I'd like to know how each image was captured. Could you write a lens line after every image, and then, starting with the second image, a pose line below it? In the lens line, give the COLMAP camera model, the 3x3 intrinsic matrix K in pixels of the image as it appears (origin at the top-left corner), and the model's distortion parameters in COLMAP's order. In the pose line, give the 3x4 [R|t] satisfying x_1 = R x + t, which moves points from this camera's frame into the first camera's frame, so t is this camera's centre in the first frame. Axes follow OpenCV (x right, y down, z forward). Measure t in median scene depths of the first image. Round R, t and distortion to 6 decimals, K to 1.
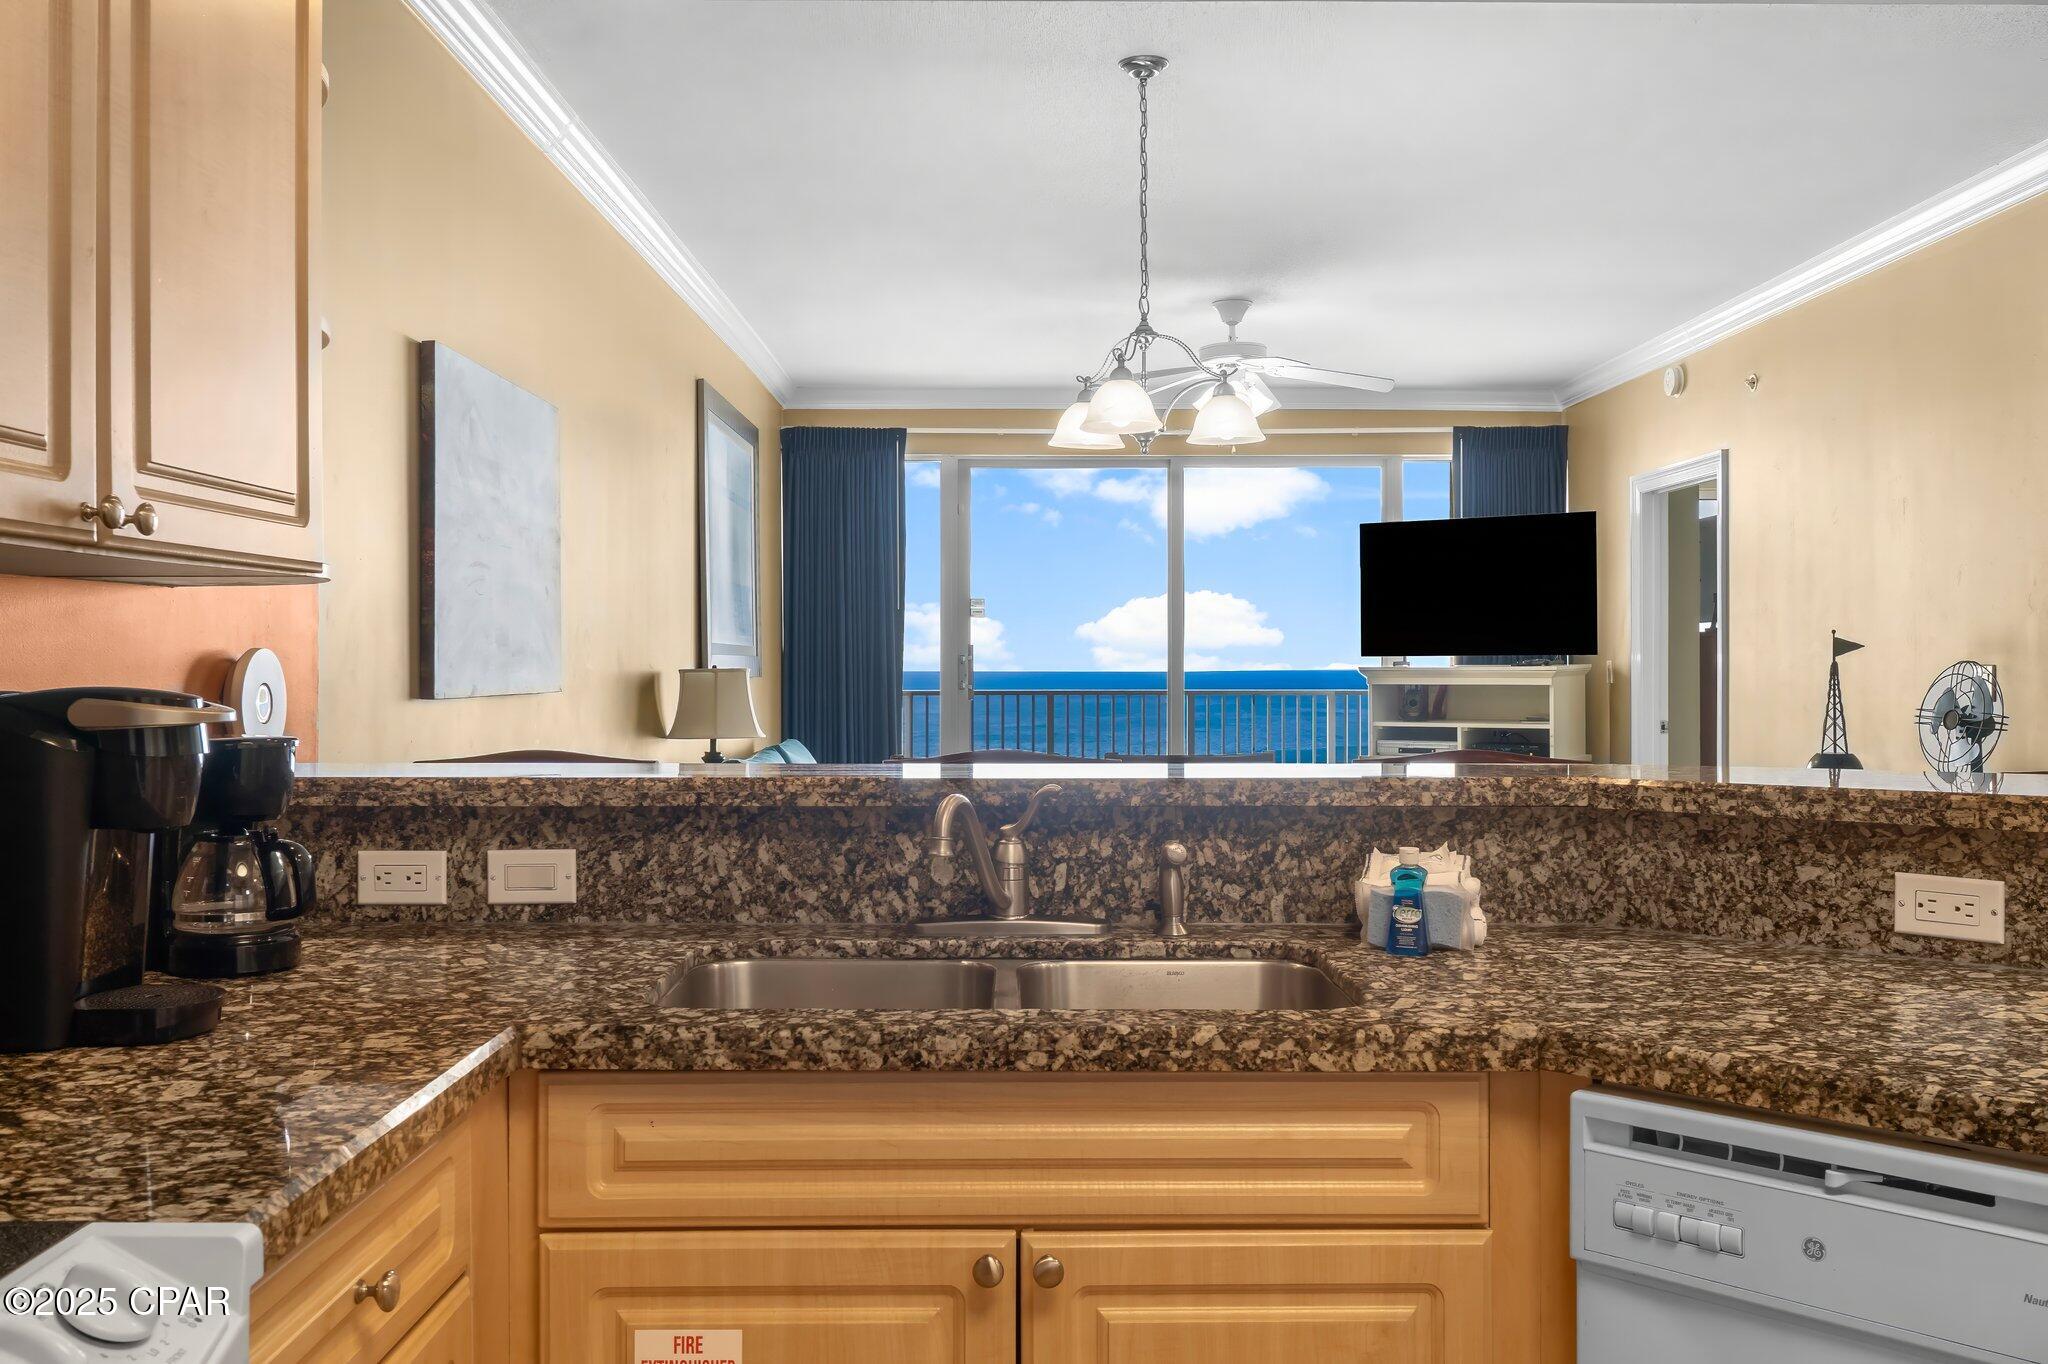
lens RADIAL K [[1756.0, 0, 1035.6], [0, 1756.0, 669.5], [0, 0, 1]] dist [0.014130, -0.001600]
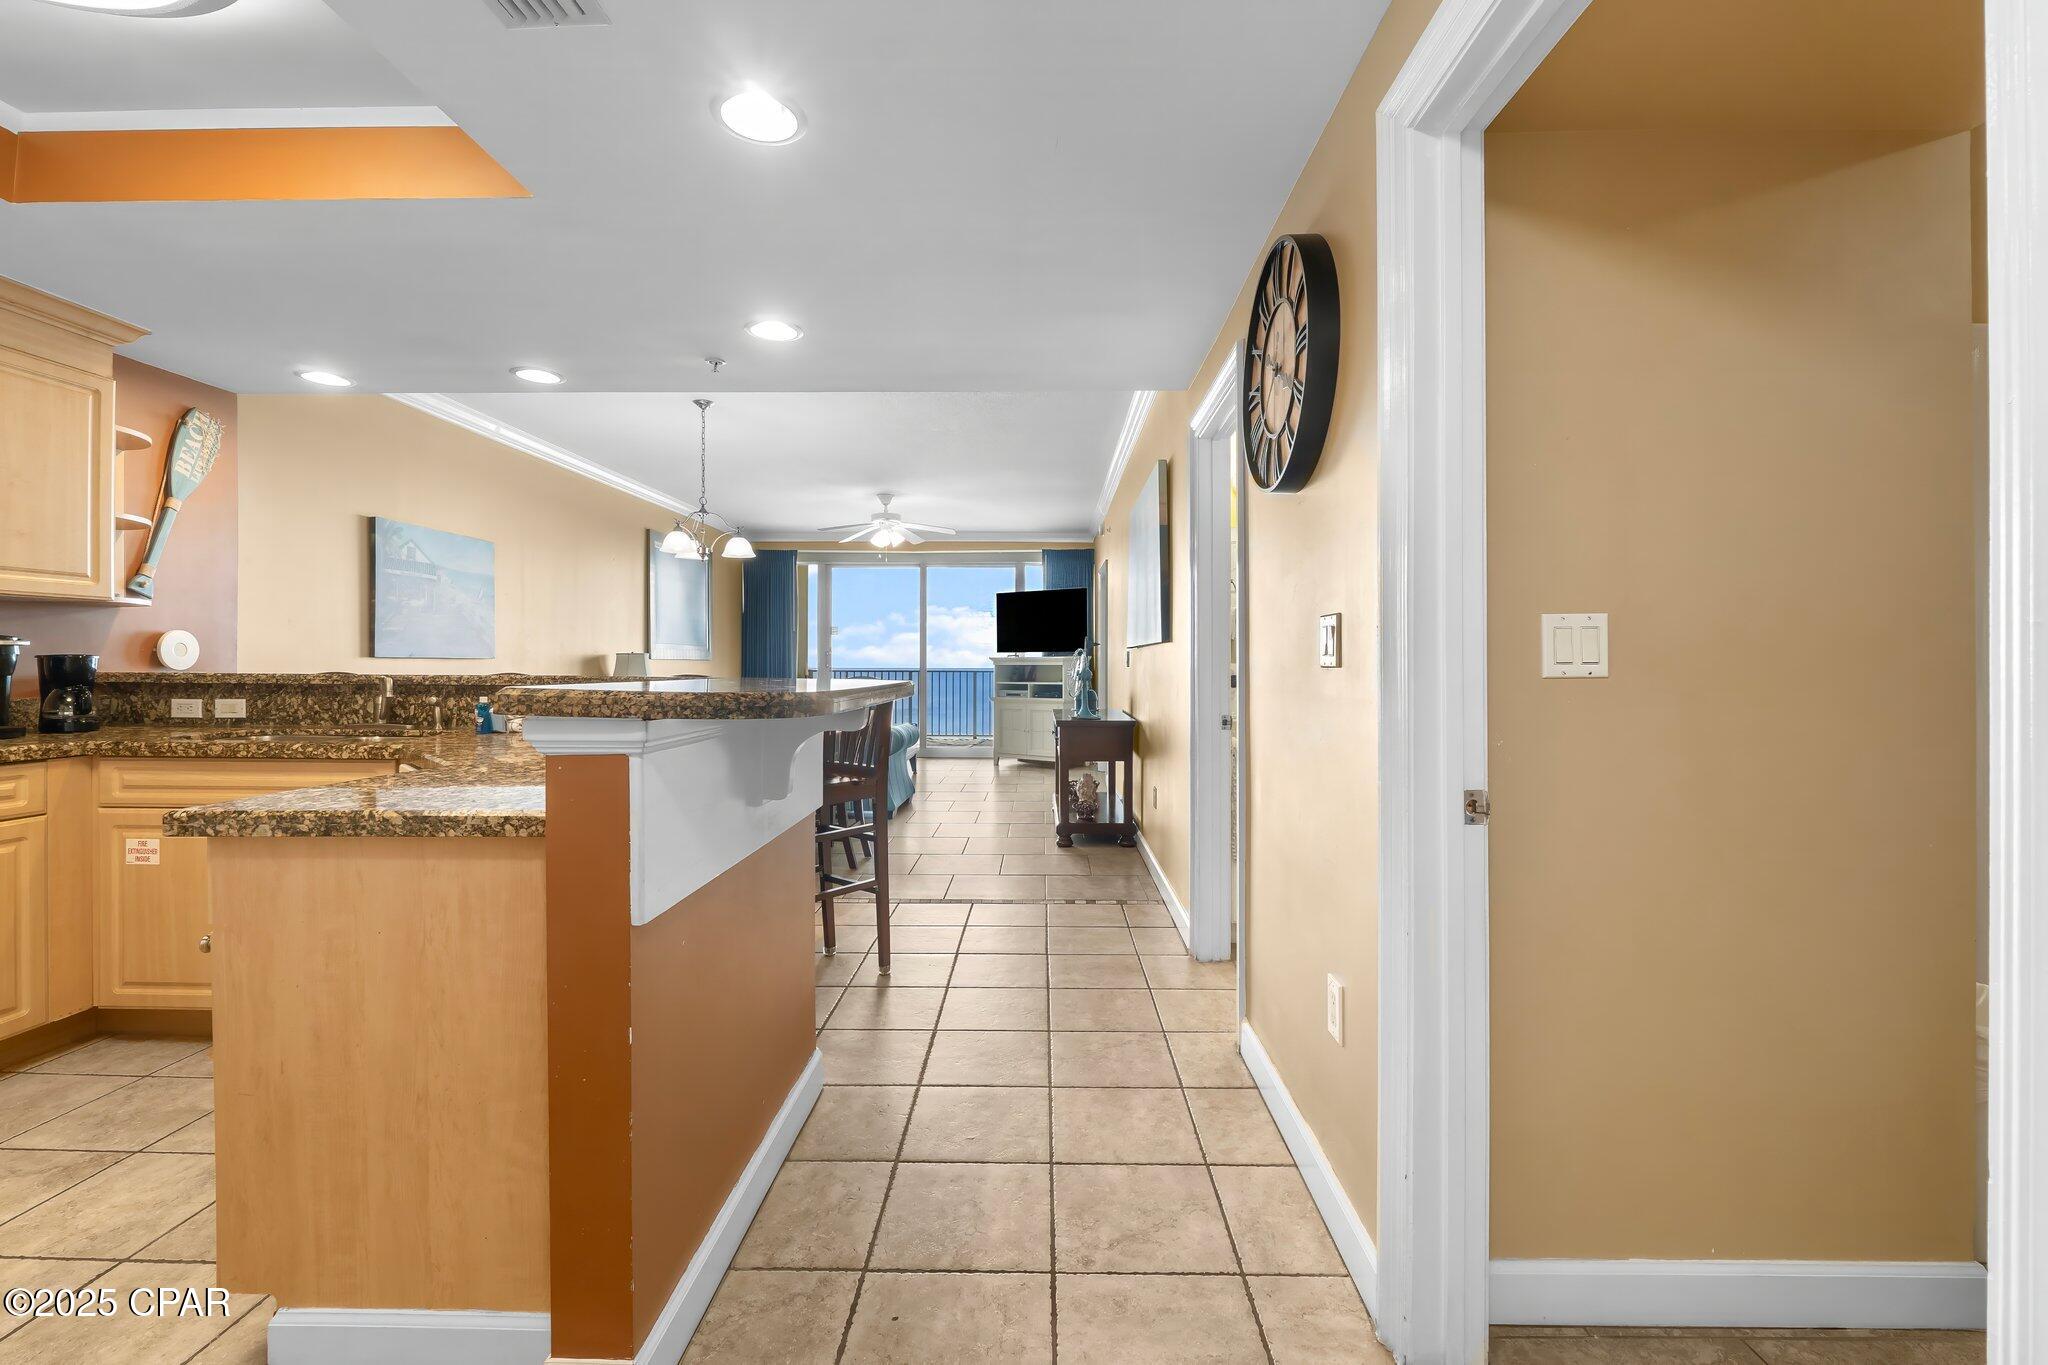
lens RADIAL K [[859.4, 0, 1035.4], [0, 859.4, 662.6], [0, 0, 1]] dist [-0.005775, -0.001101]
pose [[0.999699, 0.004952, -0.024011, 1.053641], [-0.005076, 0.999974, -0.005111, 0.043530], [0.023985, 0.005232, 0.999699, -0.357747]]
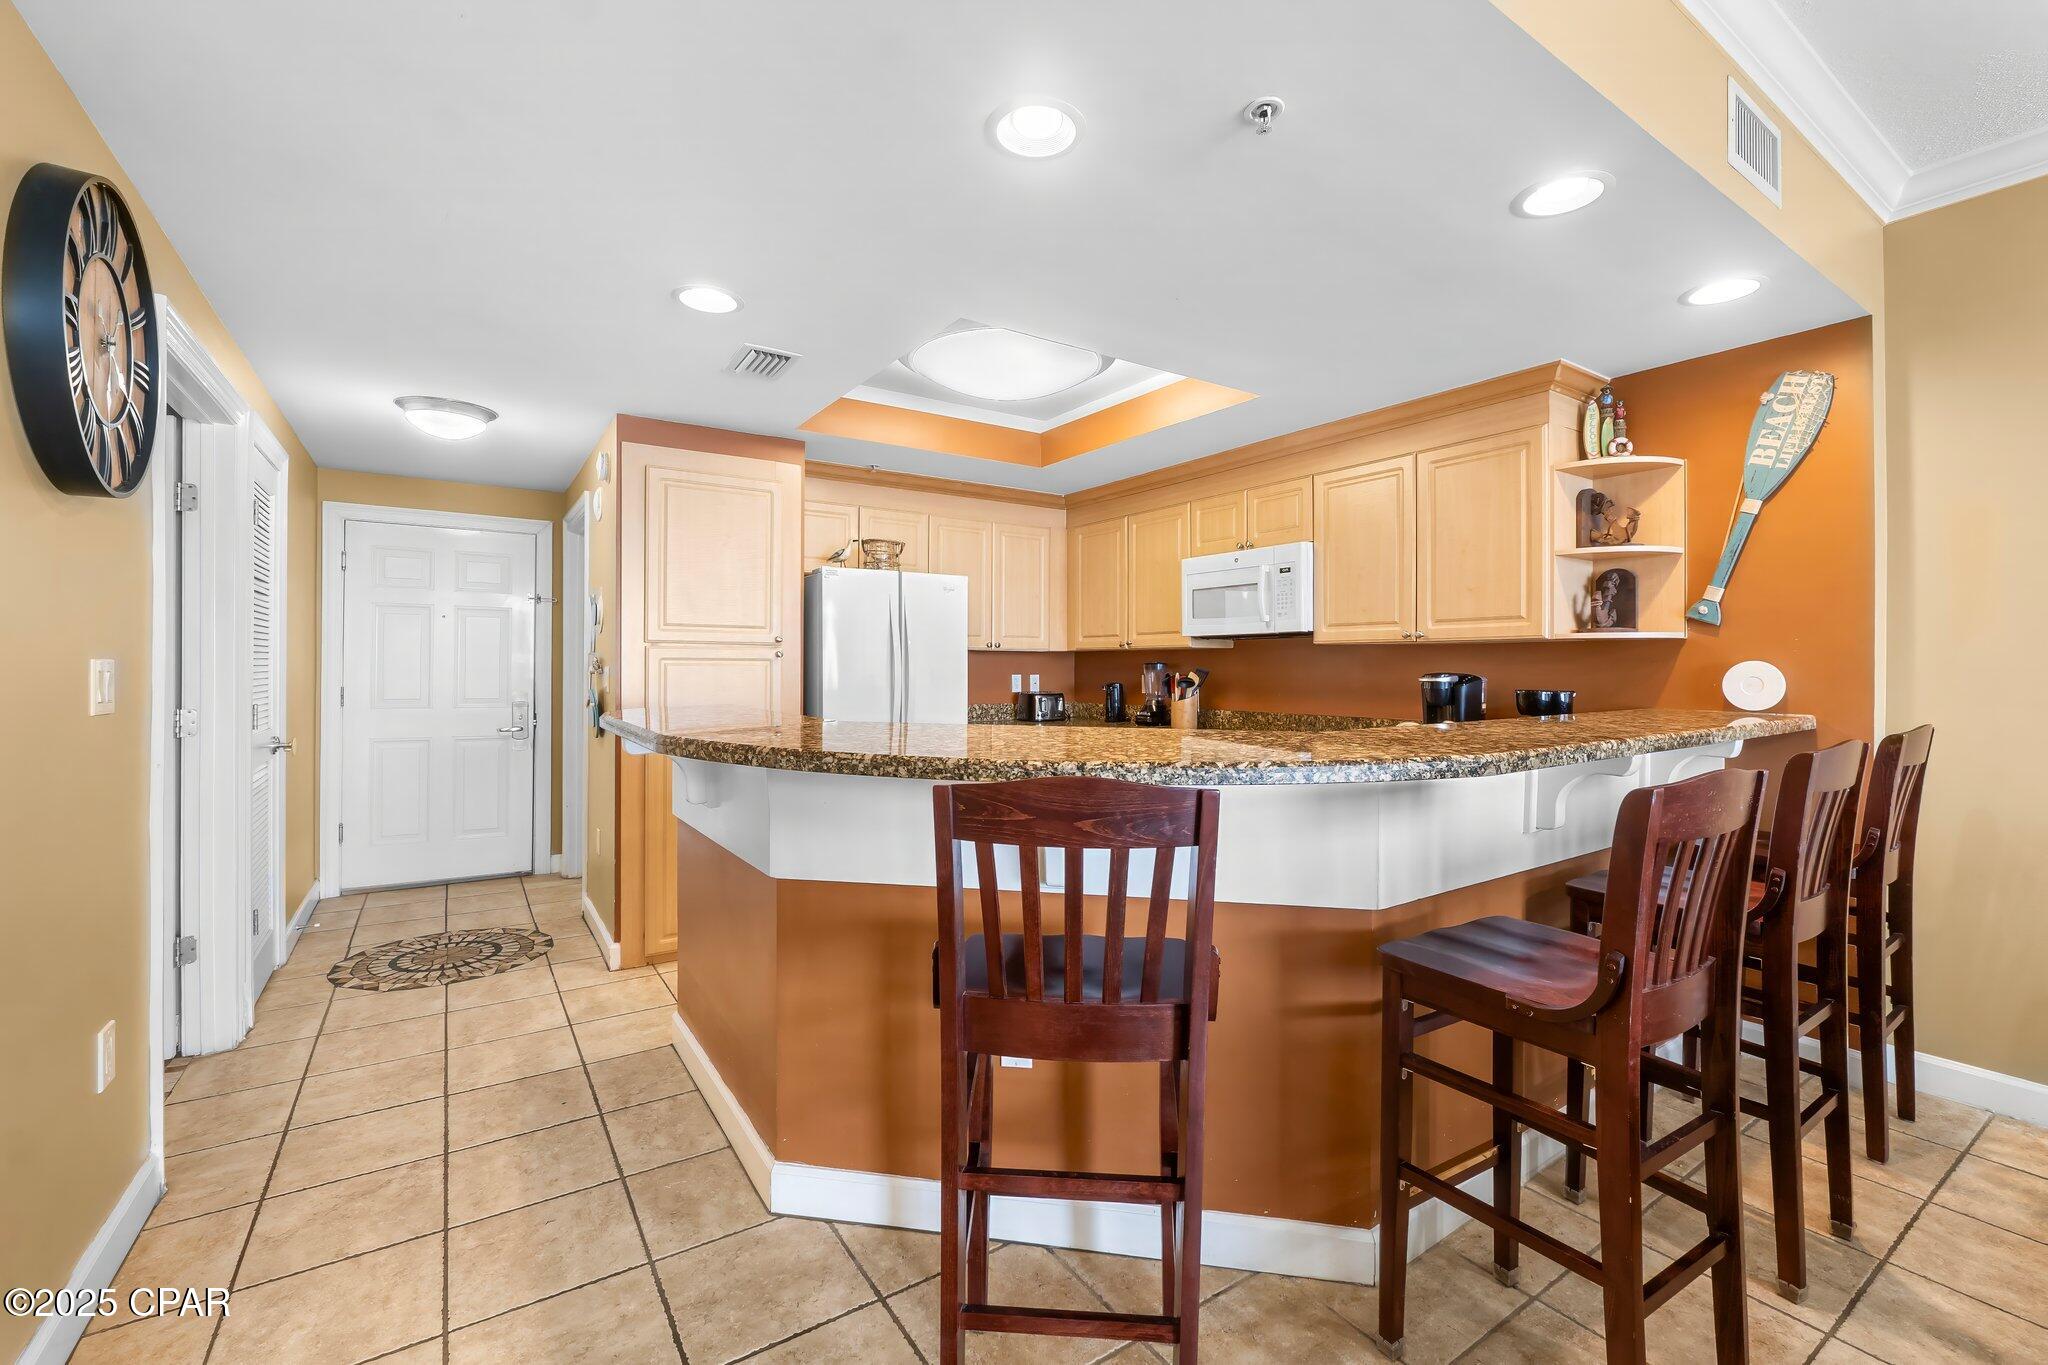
lens RADIAL K [[859.4, 0, 1027.8], [0, 859.4, 667.3], [0, 0, 1]] dist [-0.005775, -0.001101]
pose [[-0.836465, -0.001729, -0.548017, 1.034315], [-0.003787, 0.999989, 0.002625, -0.003572], [0.548007, 0.004271, -0.836463, 1.556615]]
